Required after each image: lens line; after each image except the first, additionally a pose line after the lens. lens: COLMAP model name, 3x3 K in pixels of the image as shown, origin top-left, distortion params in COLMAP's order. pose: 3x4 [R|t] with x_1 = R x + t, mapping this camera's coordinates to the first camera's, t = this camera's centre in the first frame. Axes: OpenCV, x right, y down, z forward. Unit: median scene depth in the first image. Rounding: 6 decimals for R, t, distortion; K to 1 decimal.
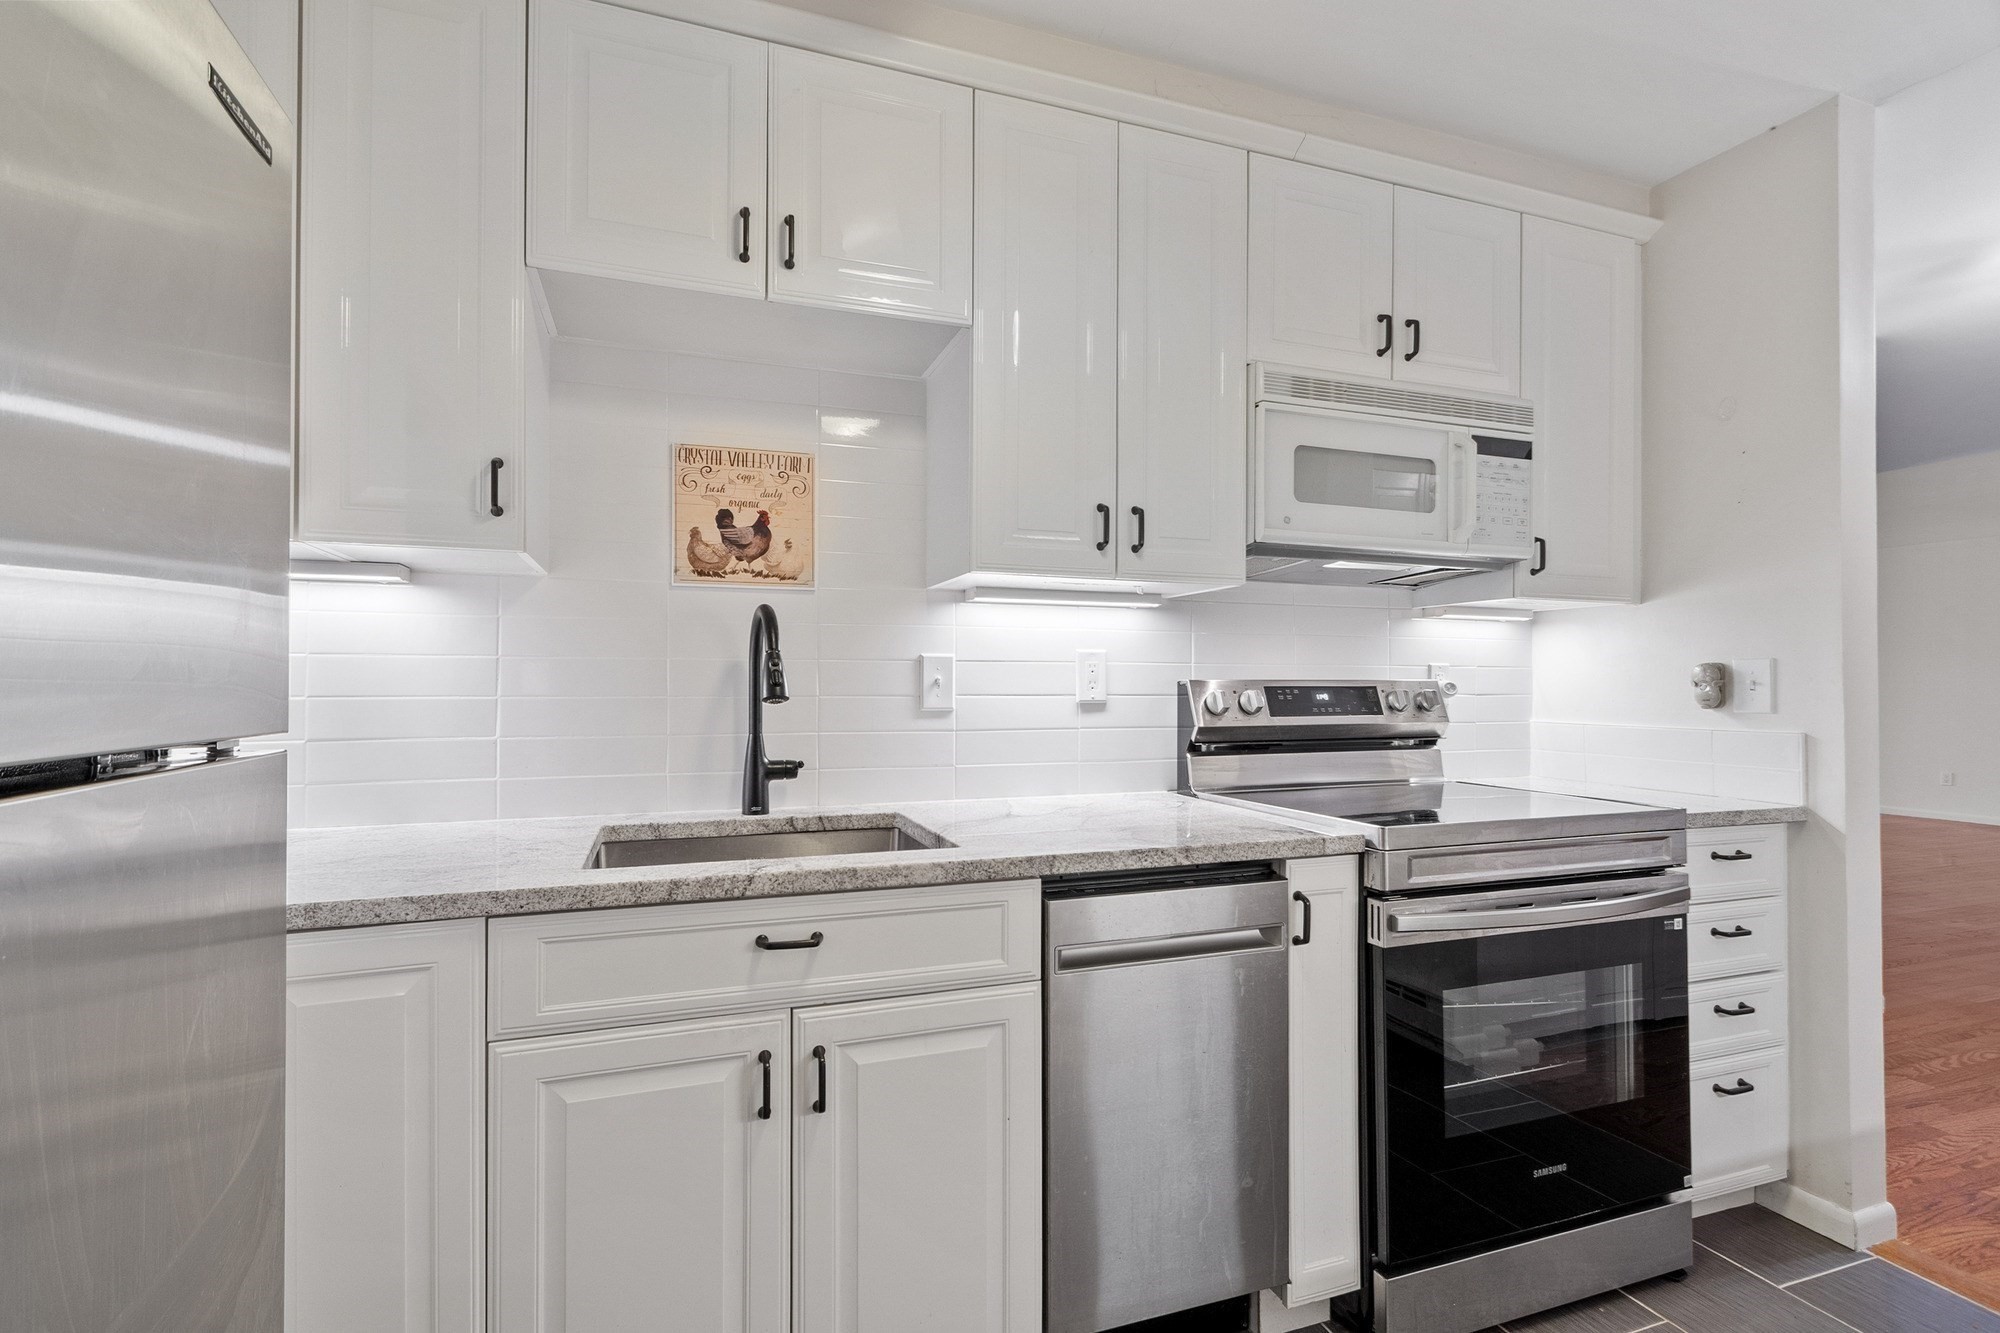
lens RADIAL K [[869.8, 0, 993.6], [0, 869.8, 676.4], [0, 0, 1]] dist [-0.003022, 0.000491]
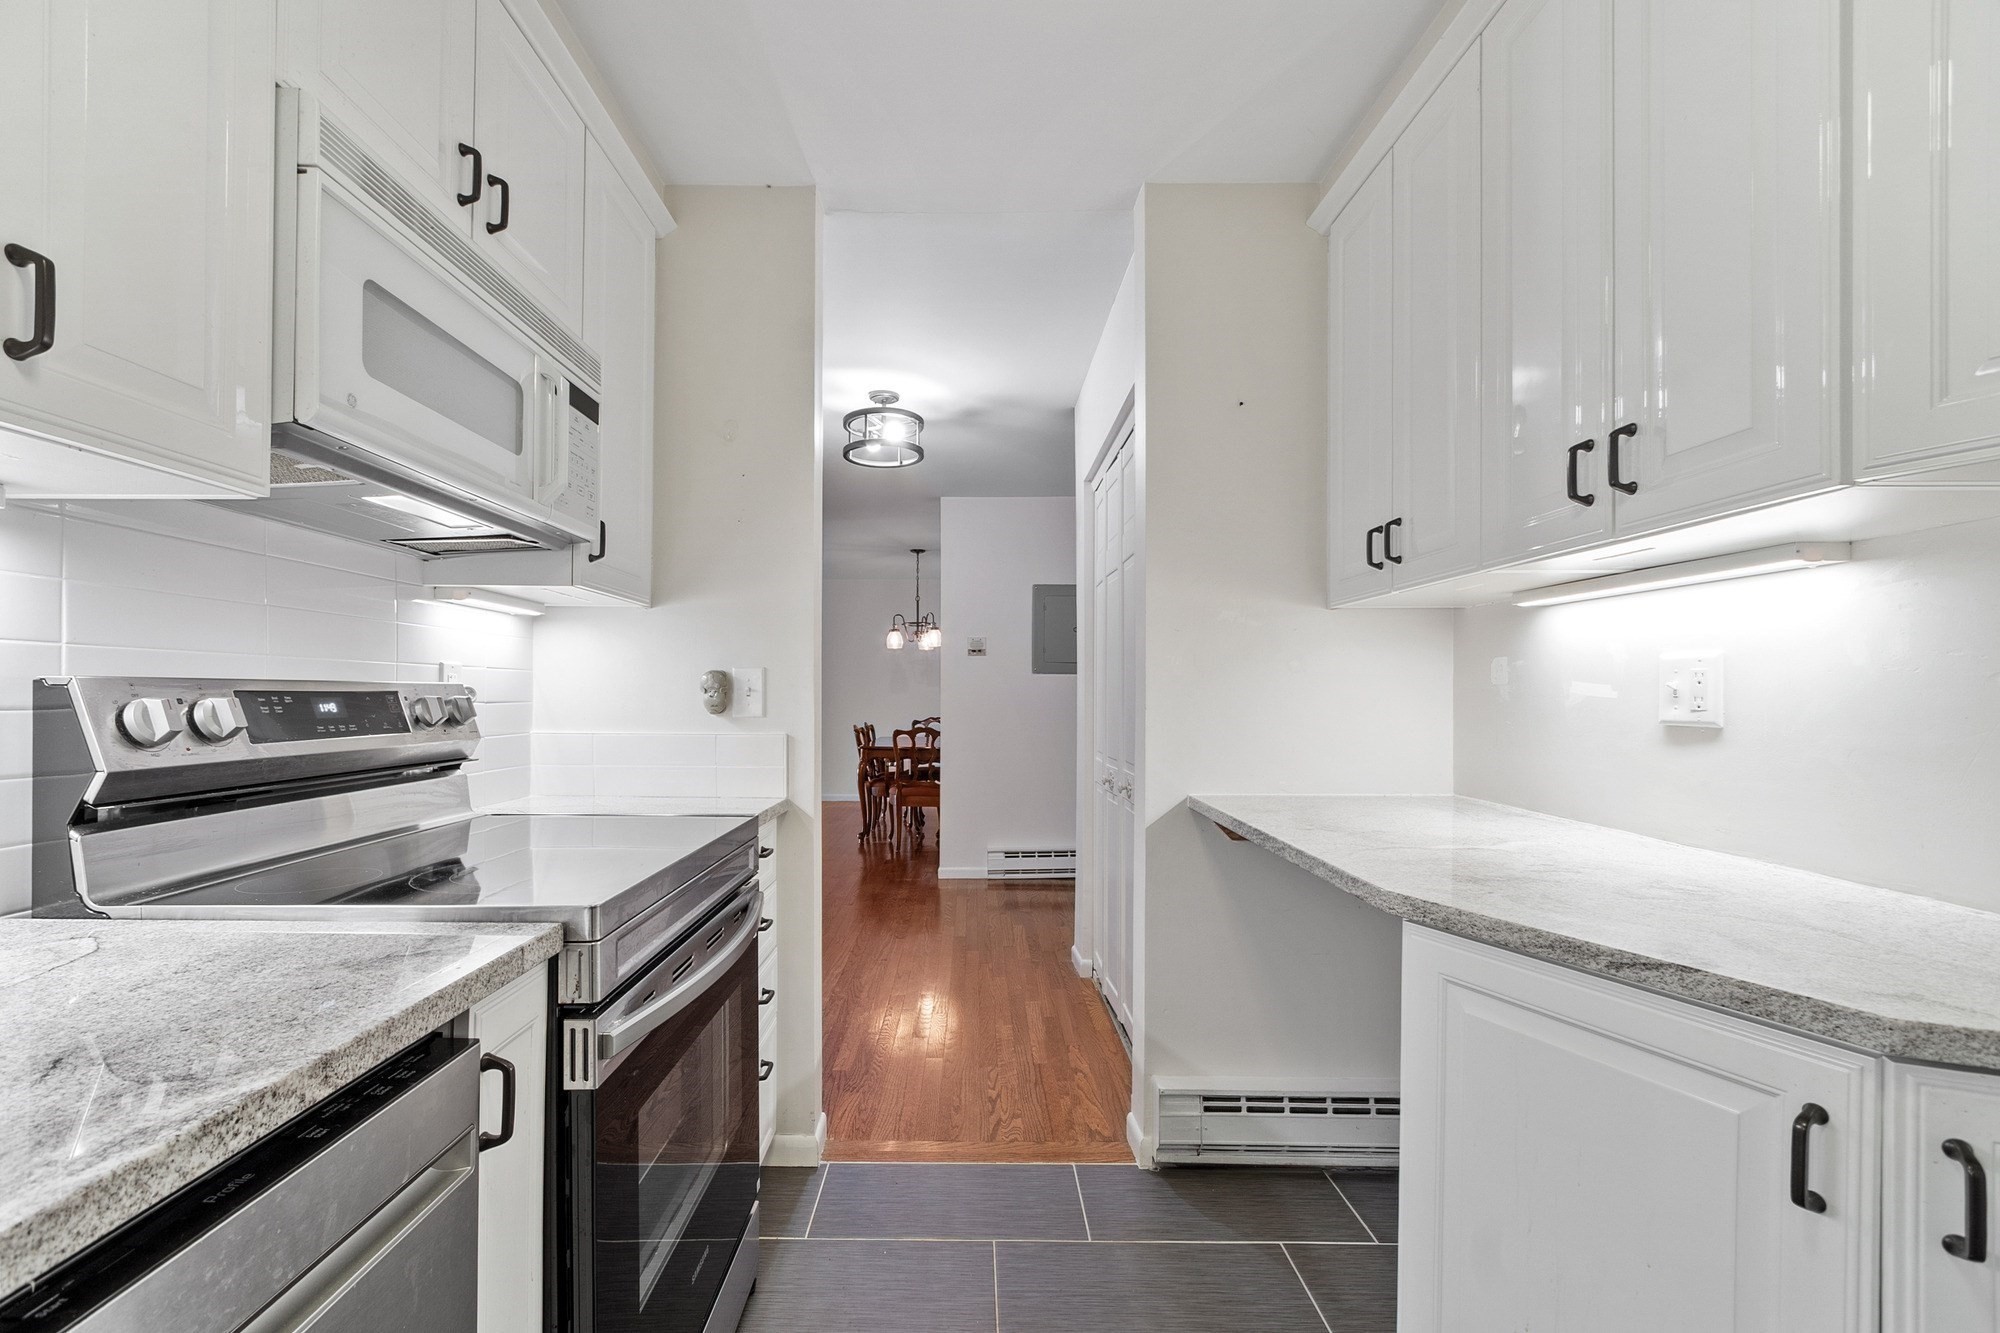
lens RADIAL K [[869.8, 0, 955.6], [0, 869.8, 694.9], [0, 0, 1]] dist [-0.003022, 0.000491]
pose [[0.355673, 0.000228, 0.934610, -0.048931], [-0.013341, 0.999899, 0.004833, 0.005344], [-0.934515, -0.014188, 0.355641, 0.369878]]
